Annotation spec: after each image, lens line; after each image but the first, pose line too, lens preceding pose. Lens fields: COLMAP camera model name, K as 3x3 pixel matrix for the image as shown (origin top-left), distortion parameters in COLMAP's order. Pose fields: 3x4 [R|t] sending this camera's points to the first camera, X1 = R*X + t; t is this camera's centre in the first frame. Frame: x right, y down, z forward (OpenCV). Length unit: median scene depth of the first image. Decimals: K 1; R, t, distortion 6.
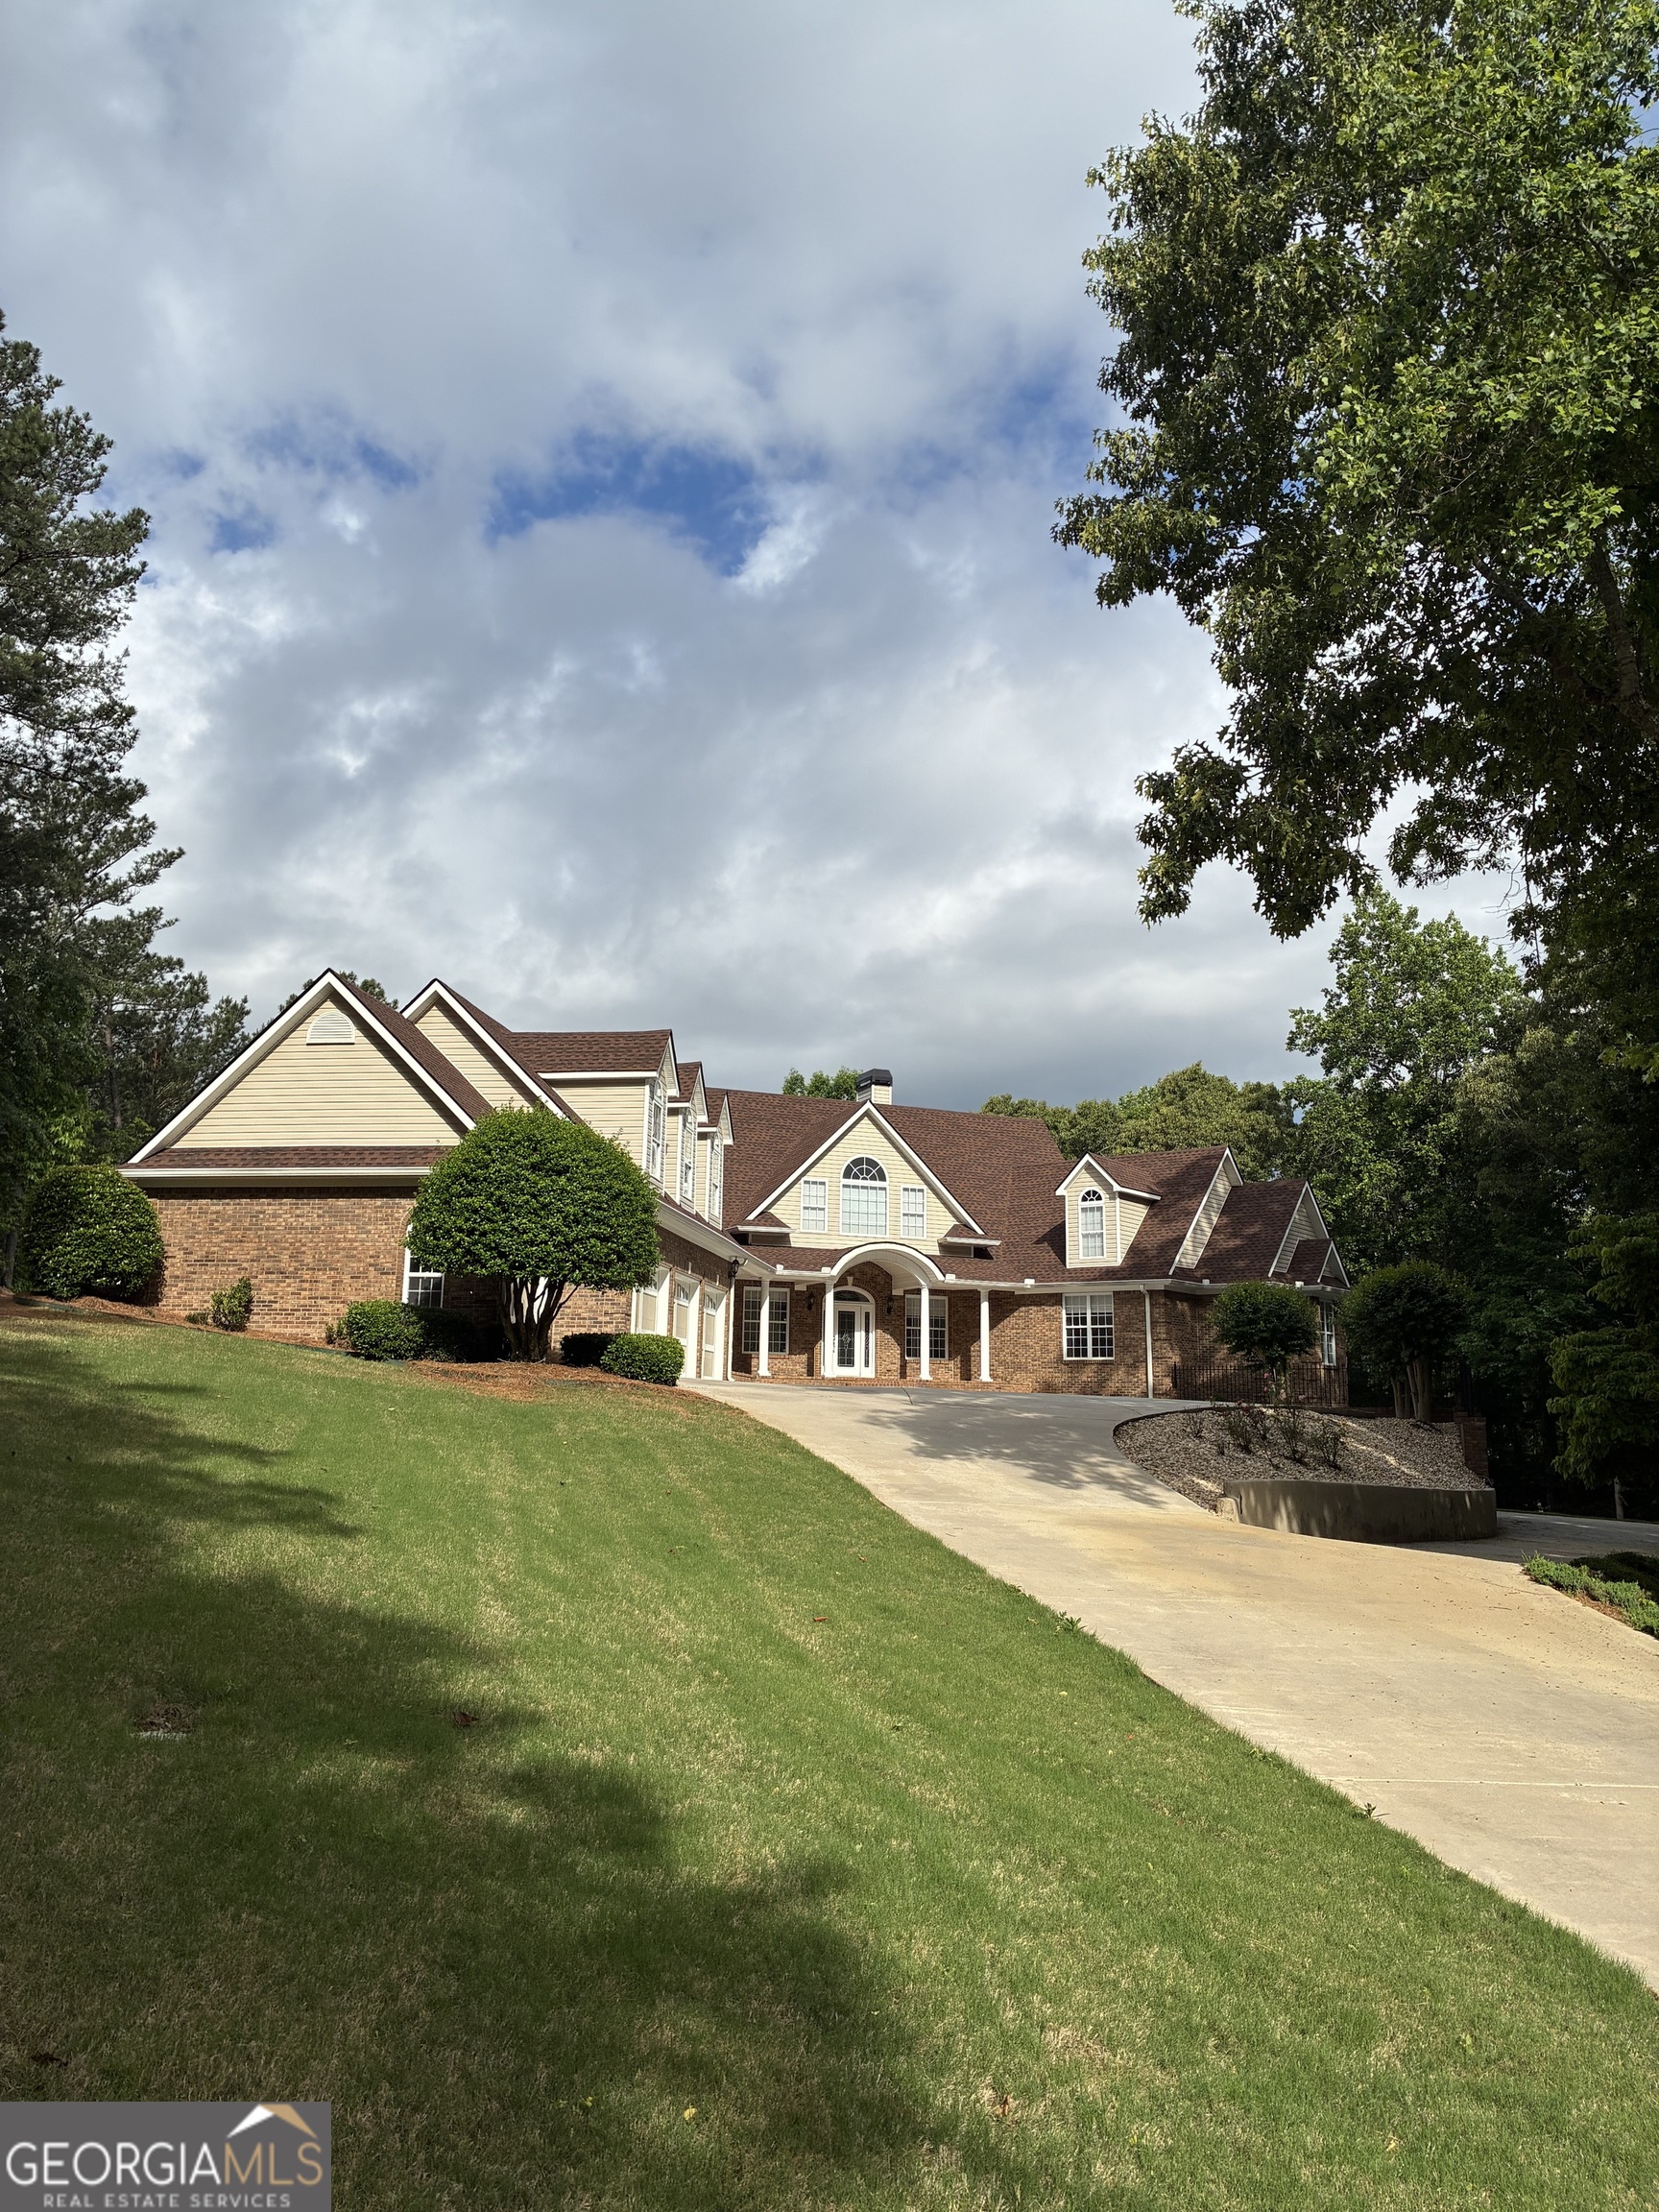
lens RADIAL K [[1665.4, 0, 829.5], [0, 1665.4, 1106.0], [0, 0, 1]] dist [-0.065184, -0.000547]
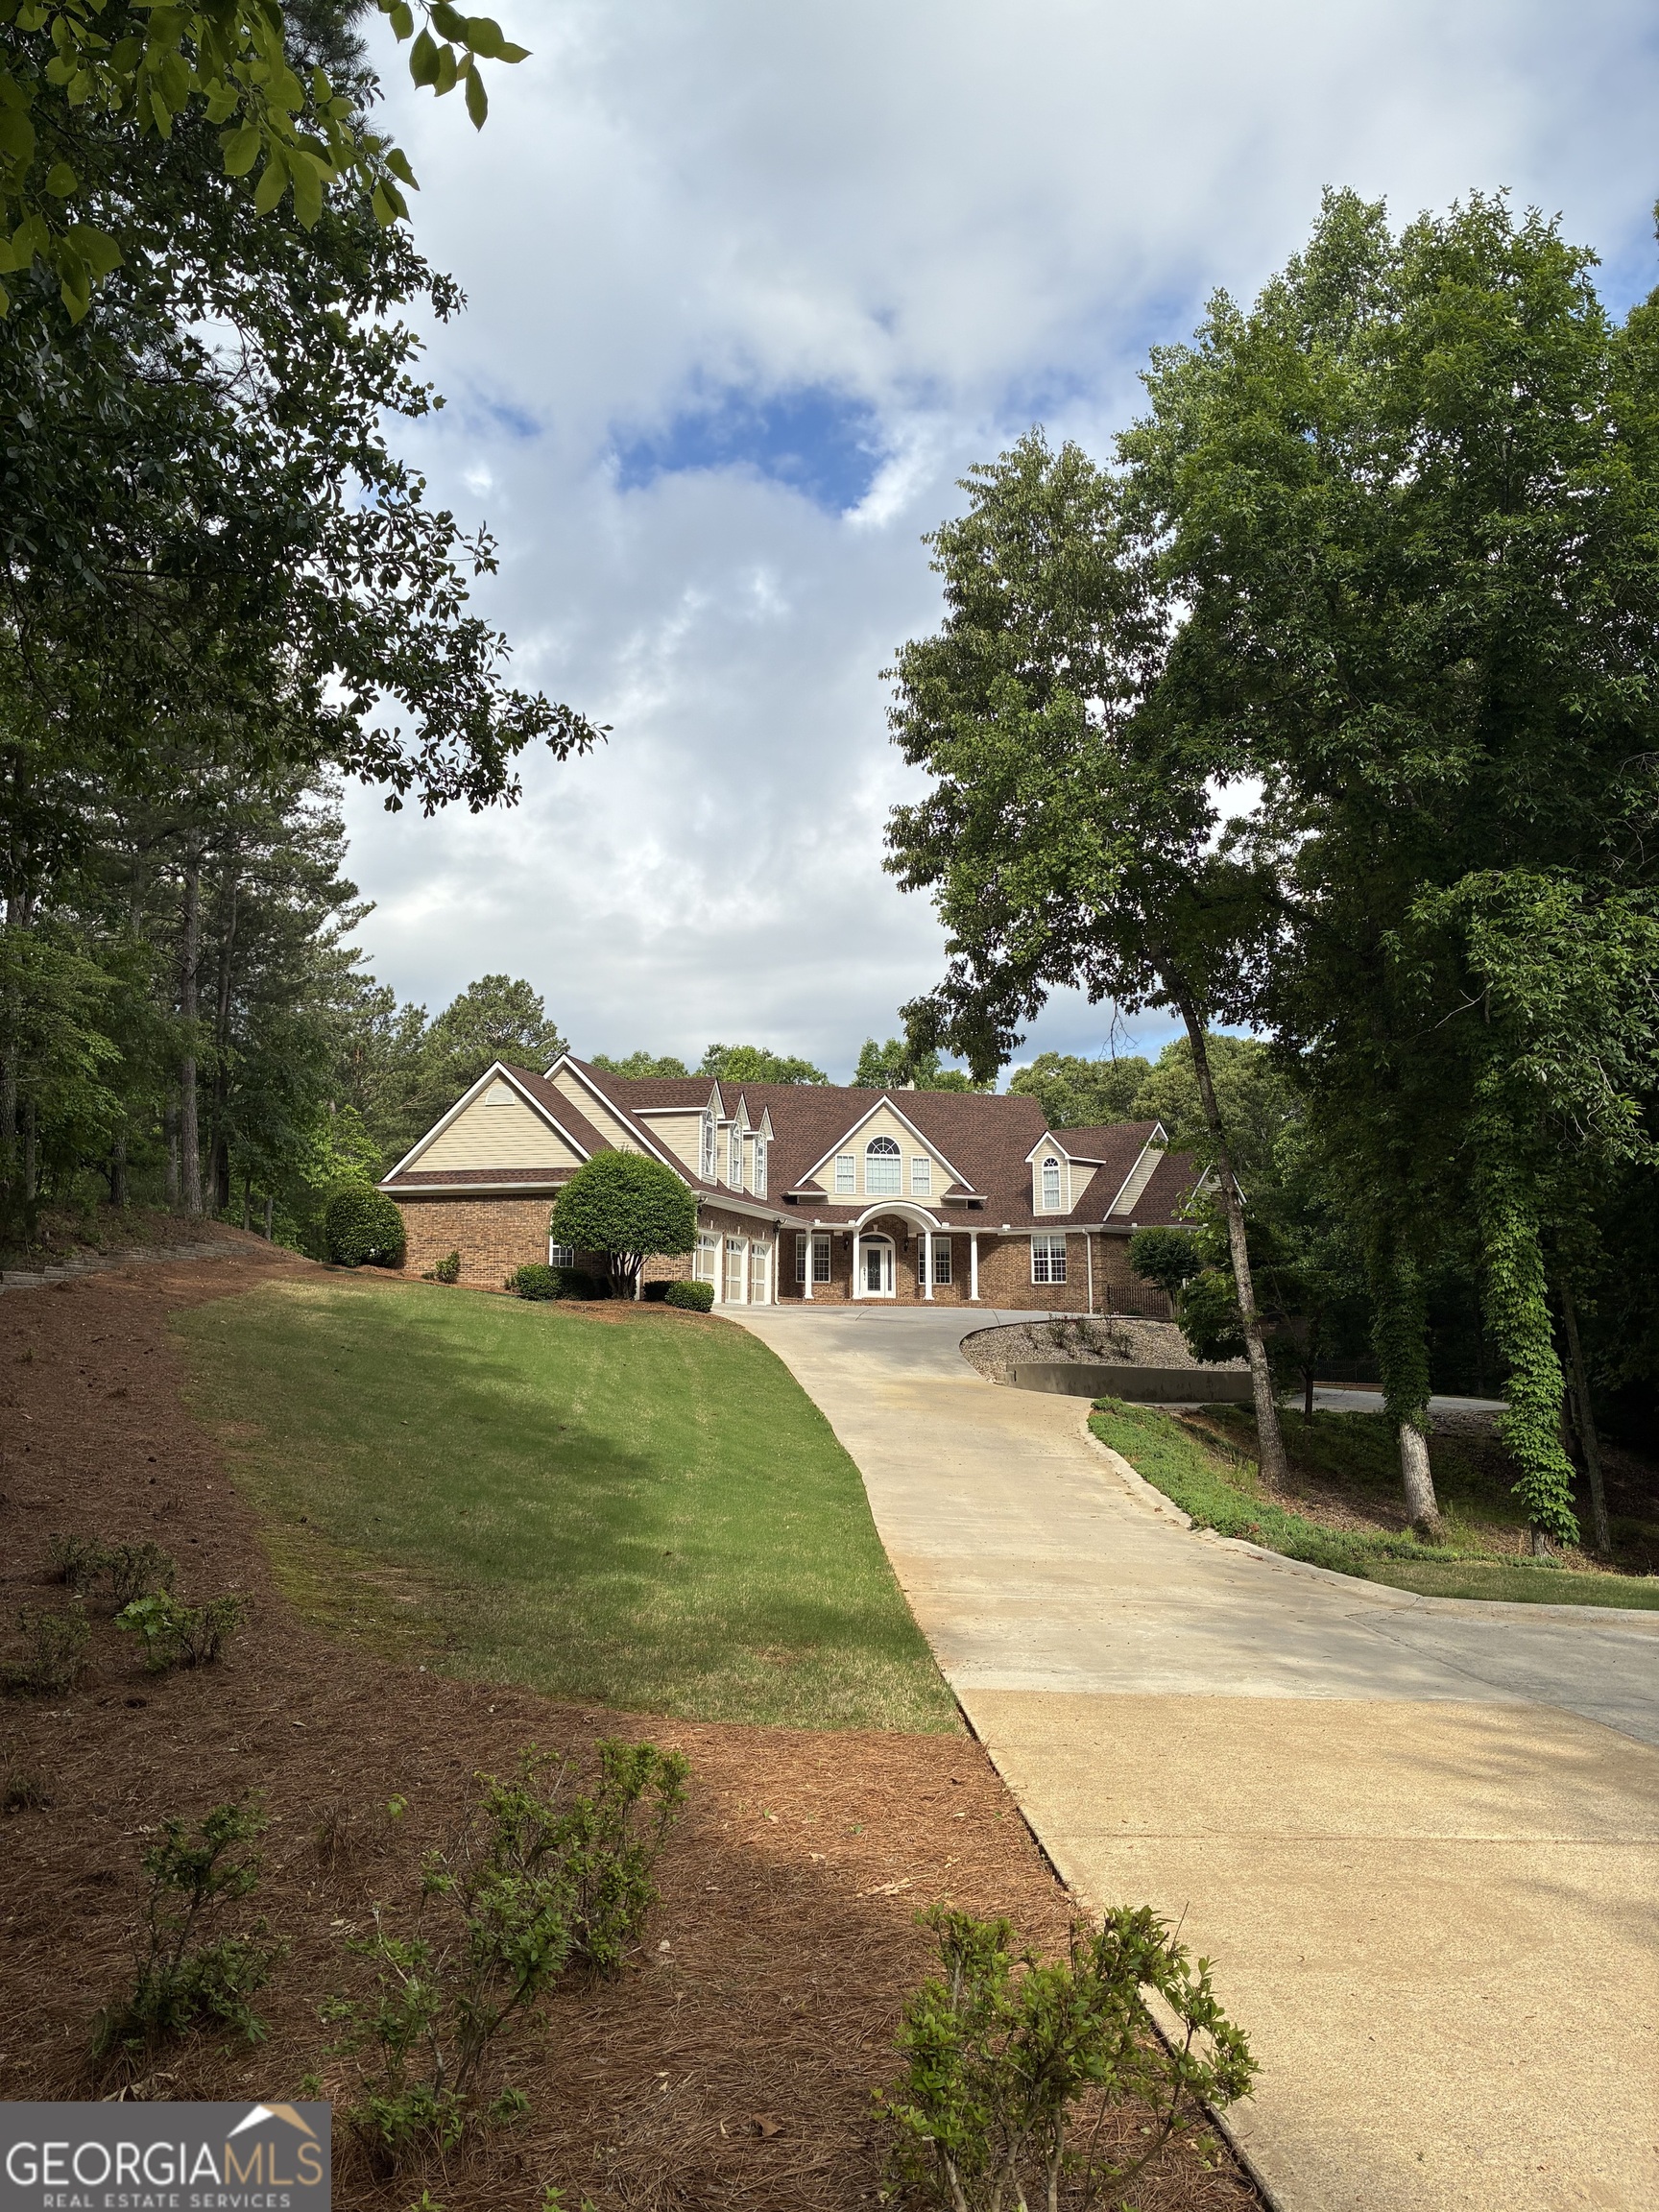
lens RADIAL K [[1665.4, 0, 829.5], [0, 1665.4, 1106.0], [0, 0, 1]] dist [-0.065184, -0.000547]
pose [[0.995661, -0.024044, -0.089900, 0.105440], [0.028955, 0.998136, 0.053732, -0.072561], [0.088440, -0.056102, 0.994500, -0.373600]]
